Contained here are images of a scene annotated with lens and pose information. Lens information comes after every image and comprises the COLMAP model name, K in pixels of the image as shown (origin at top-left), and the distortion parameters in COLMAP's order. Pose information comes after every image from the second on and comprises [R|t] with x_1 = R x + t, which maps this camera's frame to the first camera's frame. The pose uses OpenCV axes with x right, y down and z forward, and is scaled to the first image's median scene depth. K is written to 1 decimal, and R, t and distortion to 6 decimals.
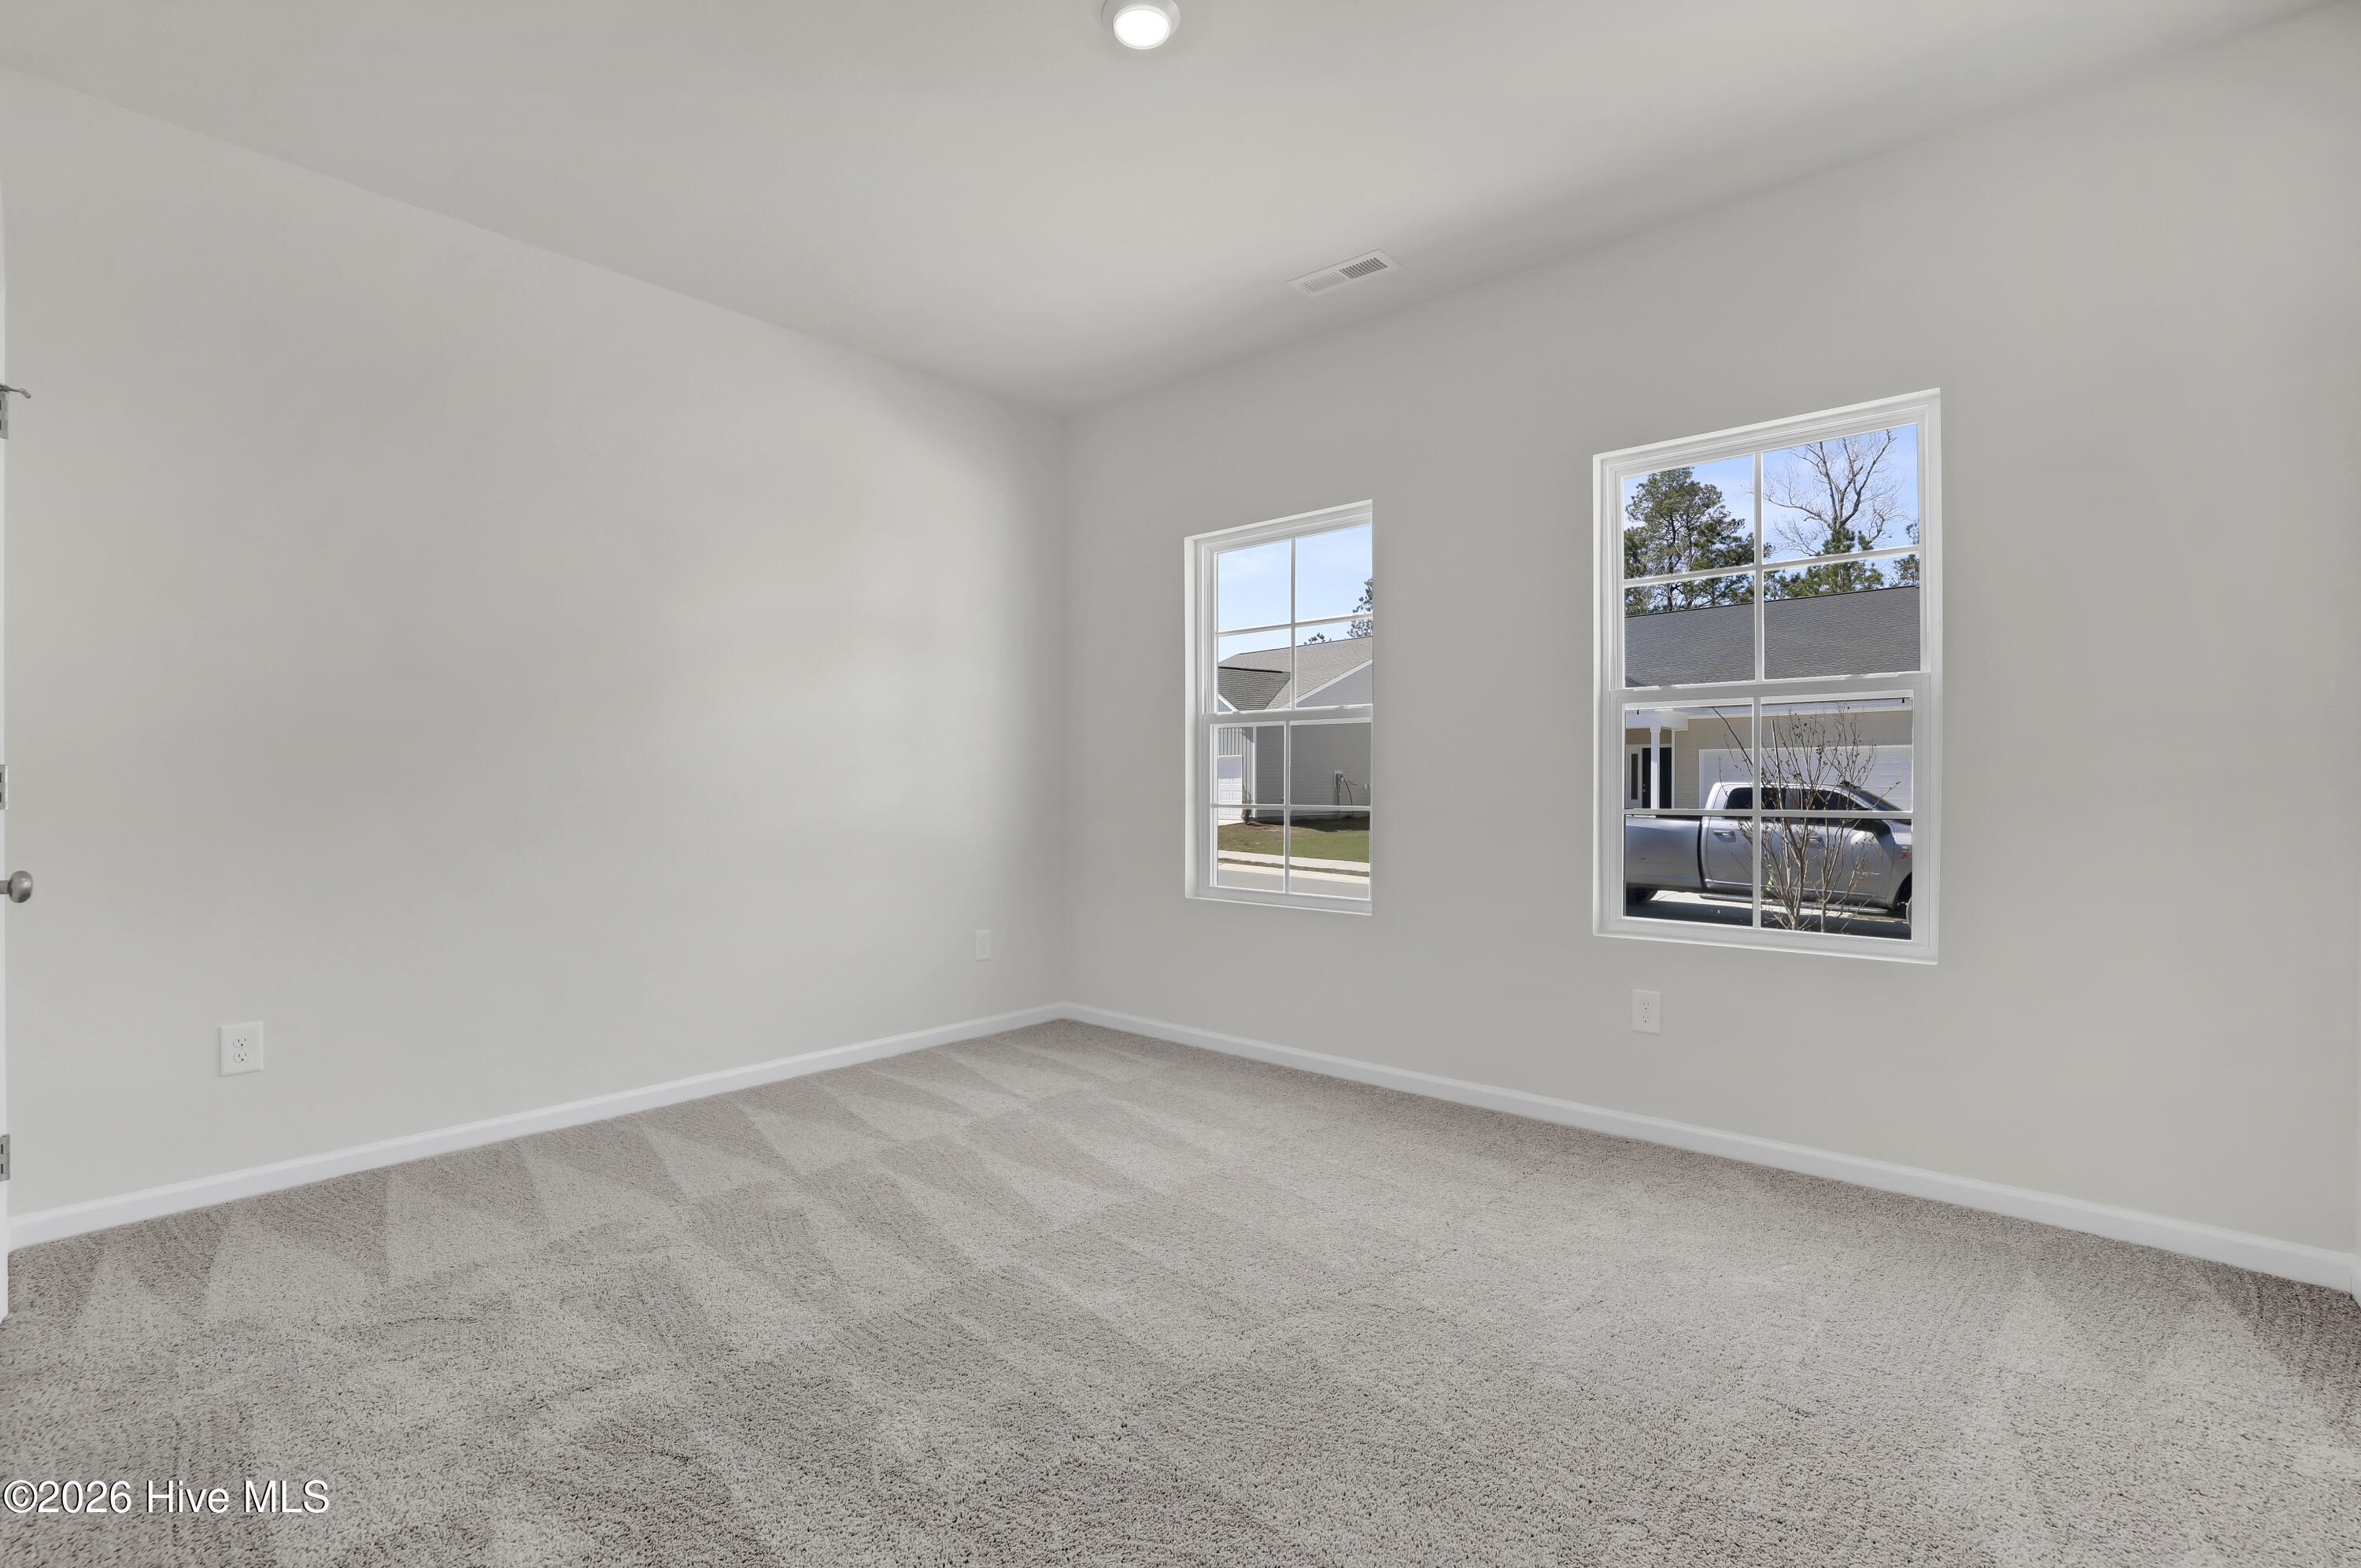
lens RADIAL K [[1047.5, 0, 1171.2], [0, 1047.5, 774.3], [0, 0, 1]] dist [-0.043982, 0.011396]
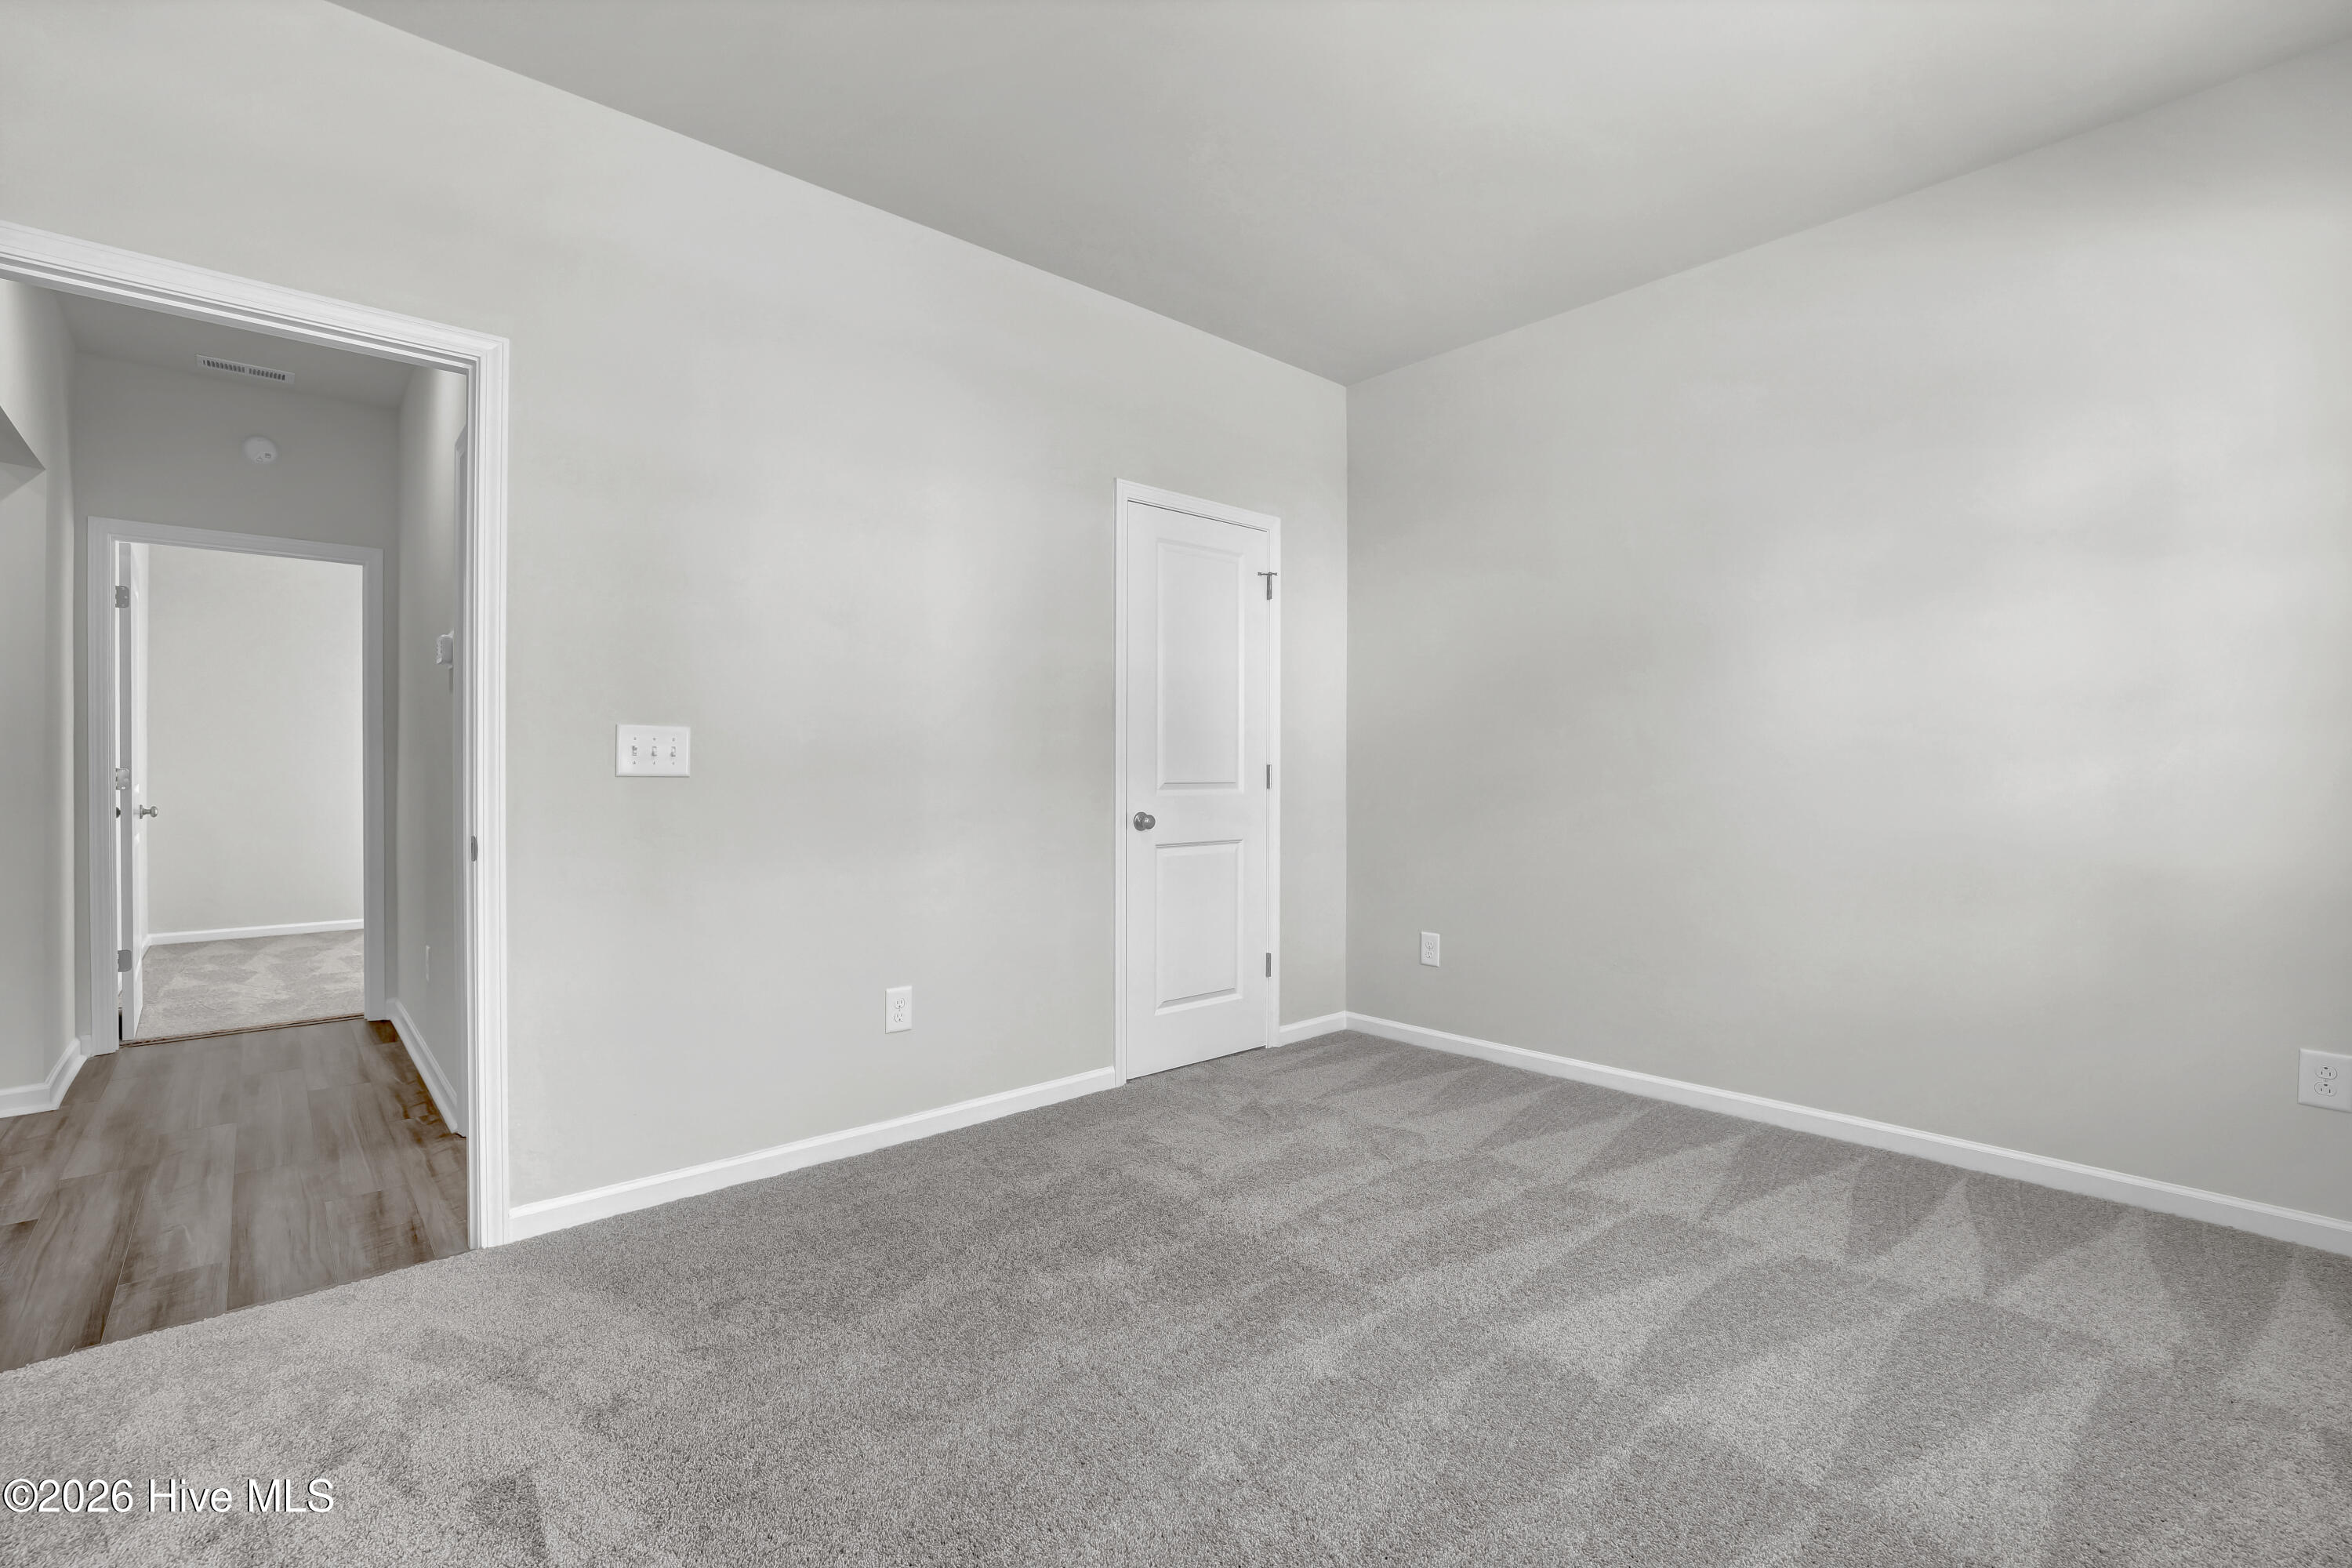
lens RADIAL K [[1043.7, 0, 1166.8], [0, 1043.7, 774.3], [0, 0, 1]] dist [-0.043982, 0.011396]
pose [[-0.111858, 0.003956, -0.993716, 0.658271], [0.005199, 0.999981, 0.003396, 0.005565], [0.993711, -0.004786, -0.111876, 0.789682]]
